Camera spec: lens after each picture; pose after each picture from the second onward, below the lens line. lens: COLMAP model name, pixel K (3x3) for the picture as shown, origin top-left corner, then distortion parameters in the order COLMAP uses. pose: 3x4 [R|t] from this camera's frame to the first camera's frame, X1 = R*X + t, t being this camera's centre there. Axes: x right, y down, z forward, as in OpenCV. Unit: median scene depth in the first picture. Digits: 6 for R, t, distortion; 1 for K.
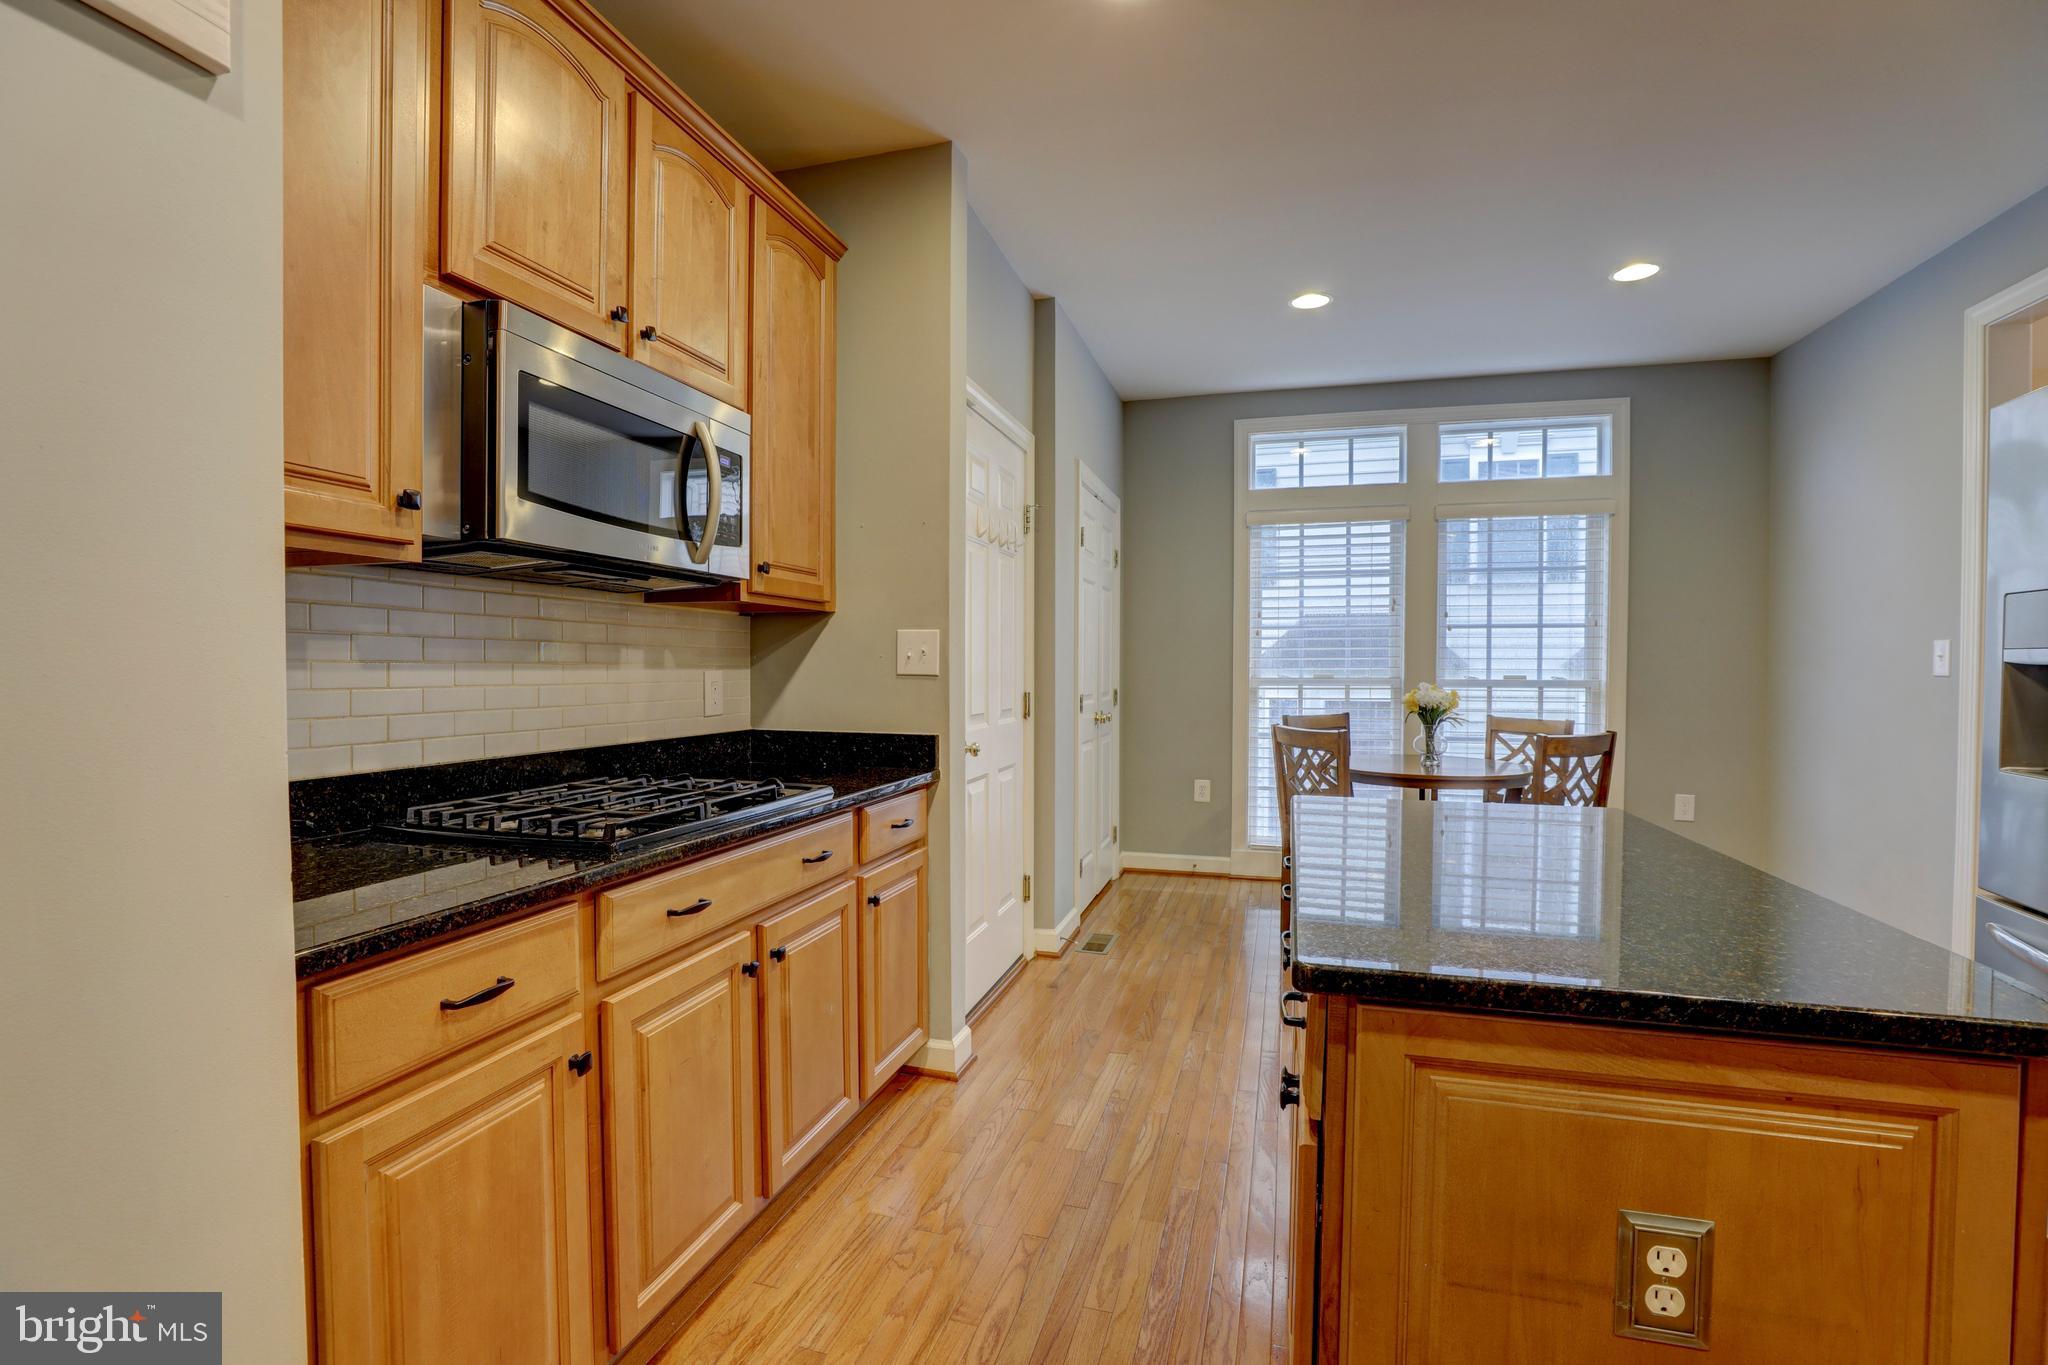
lens RADIAL K [[939.6, 0, 1025.5], [0, 939.6, 686.5], [0, 0, 1]] dist [-0.030046, 0.005690]
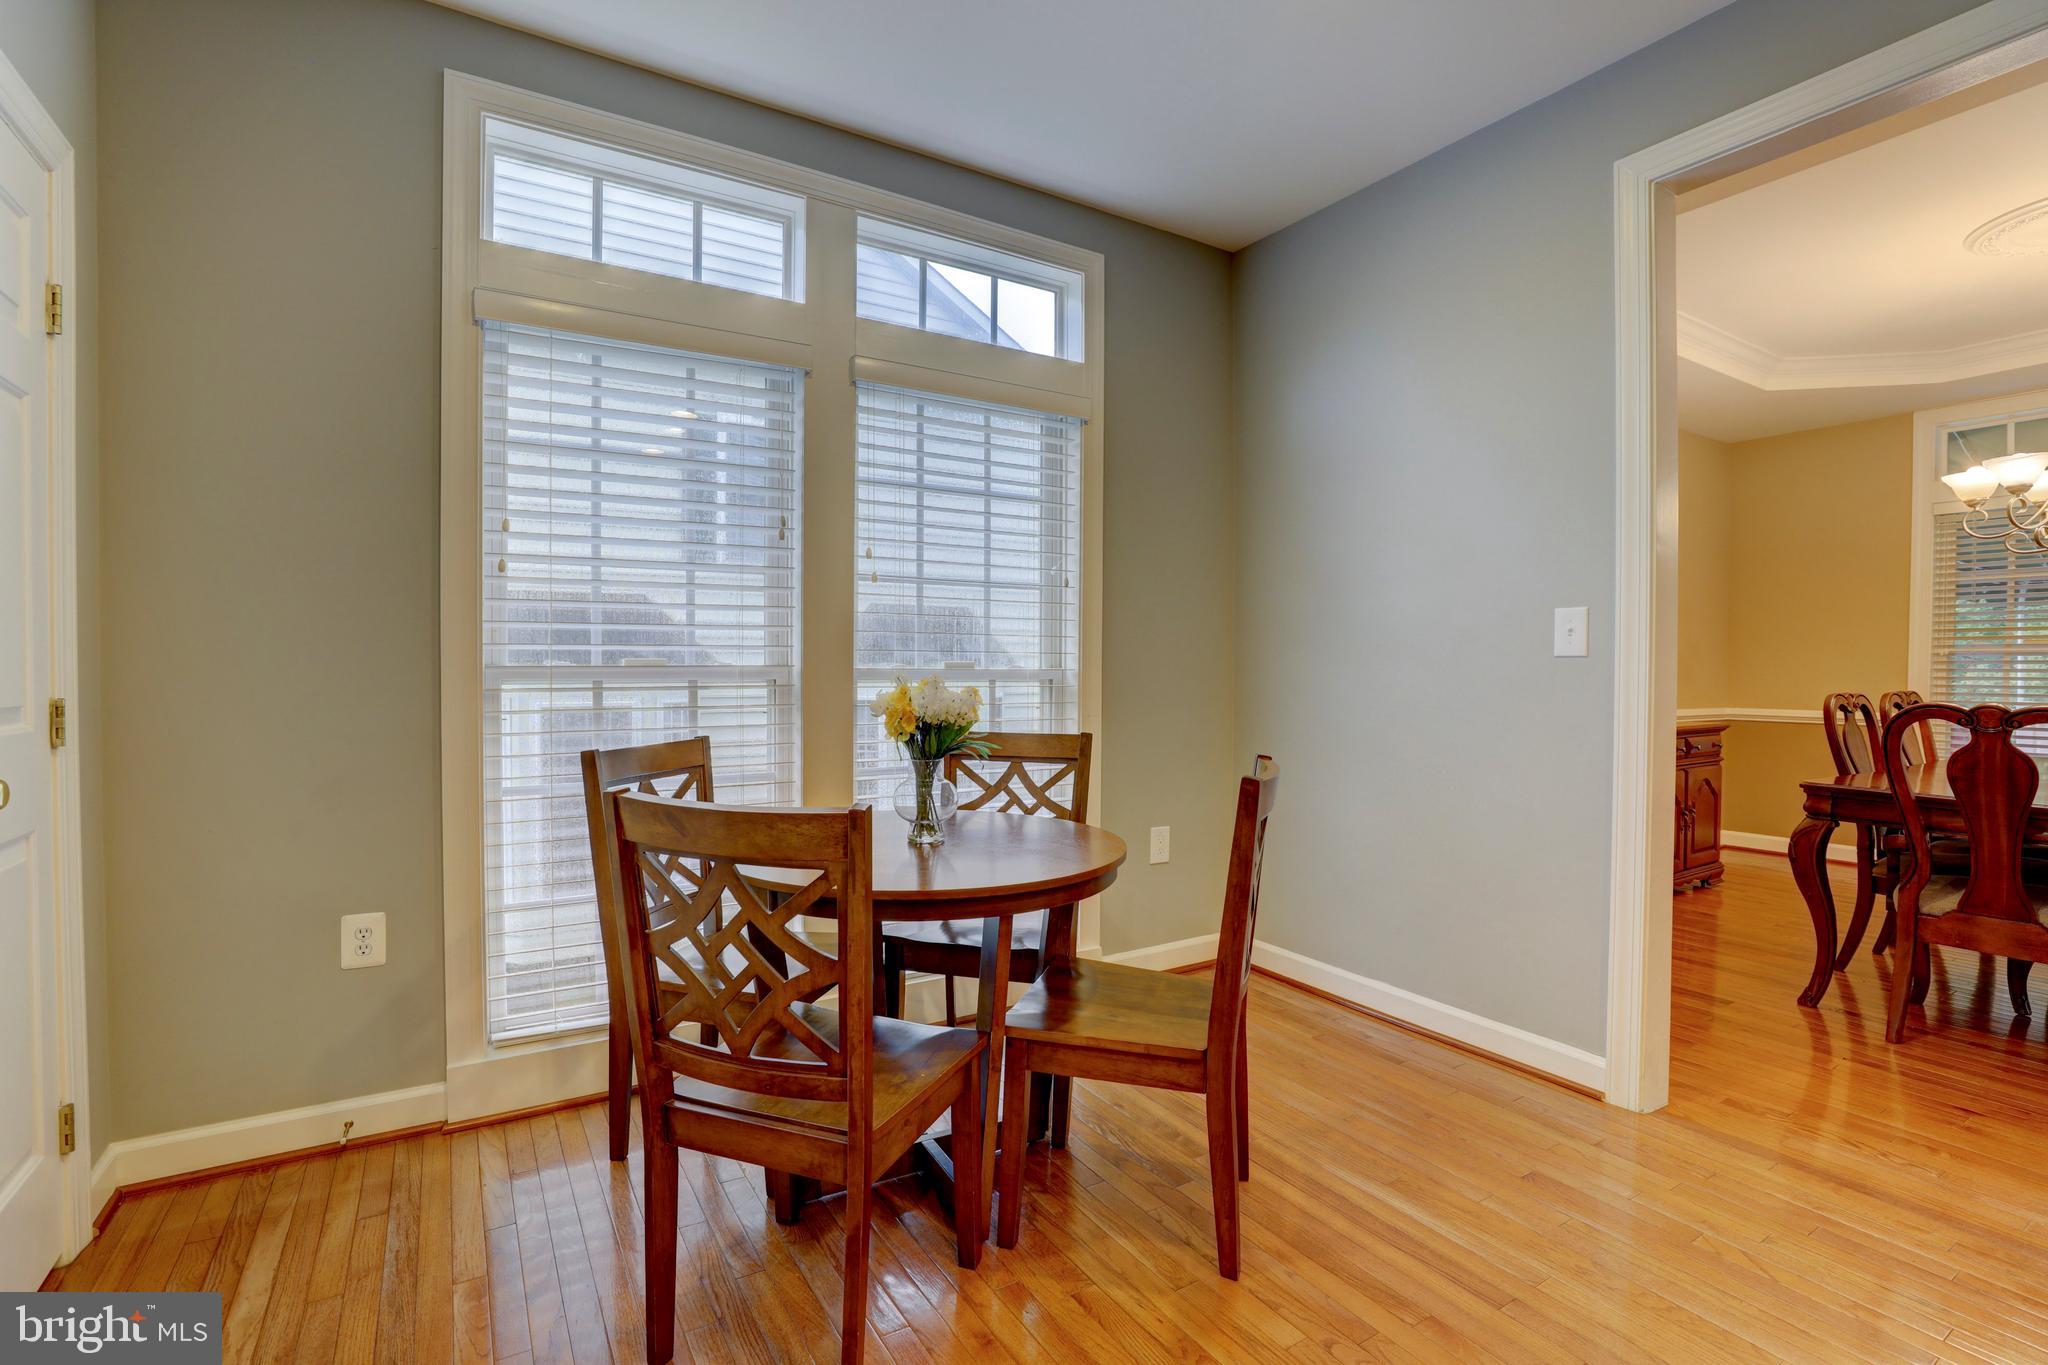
lens RADIAL K [[939.6, 0, 1017.3], [0, 939.6, 683.9], [0, 0, 1]] dist [-0.030046, 0.005690]
pose [[0.681752, -0.011098, 0.731499, 0.093212], [0.015177, 0.999884, 0.001026, 0.002087], [-0.731426, 0.010402, 0.681841, 0.541764]]
